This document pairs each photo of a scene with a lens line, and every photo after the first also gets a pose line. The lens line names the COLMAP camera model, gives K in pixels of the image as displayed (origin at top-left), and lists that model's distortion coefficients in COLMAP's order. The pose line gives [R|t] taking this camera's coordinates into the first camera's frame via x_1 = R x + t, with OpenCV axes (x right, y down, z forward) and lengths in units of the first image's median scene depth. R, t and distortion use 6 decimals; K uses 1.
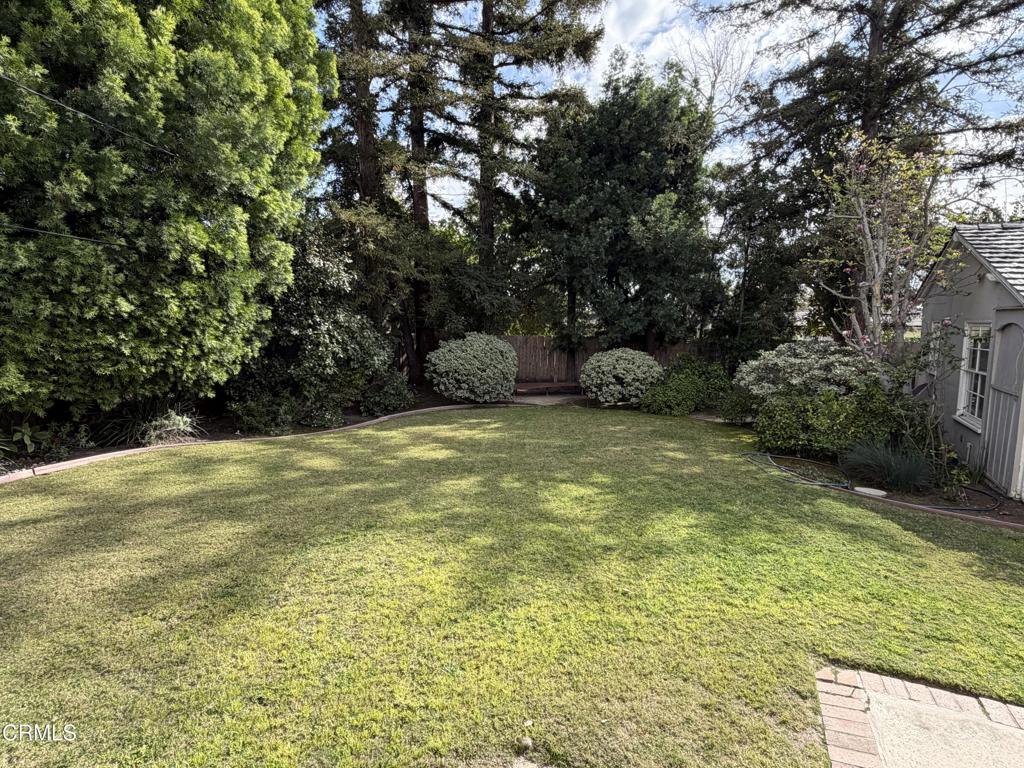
lens RADIAL K [[539.3, 0, 512.0], [0, 539.3, 383.0], [0, 0, 1]] dist [0.002228, -0.000279]
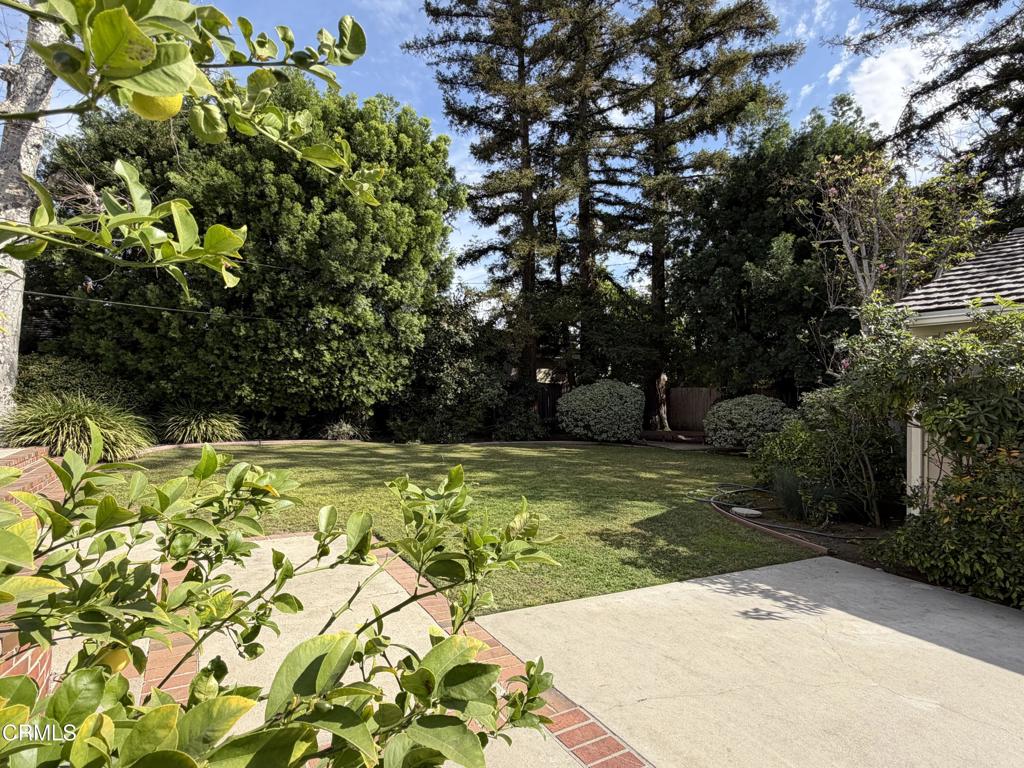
lens RADIAL K [[539.3, 0, 512.0], [0, 539.3, 383.9], [0, 0, 1]] dist [0.002228, -0.000279]
pose [[0.835218, -0.006507, -0.549880, 0.723149], [-0.059891, 0.992906, -0.102719, 0.081360], [0.546648, 0.118726, 0.828903, -0.088198]]
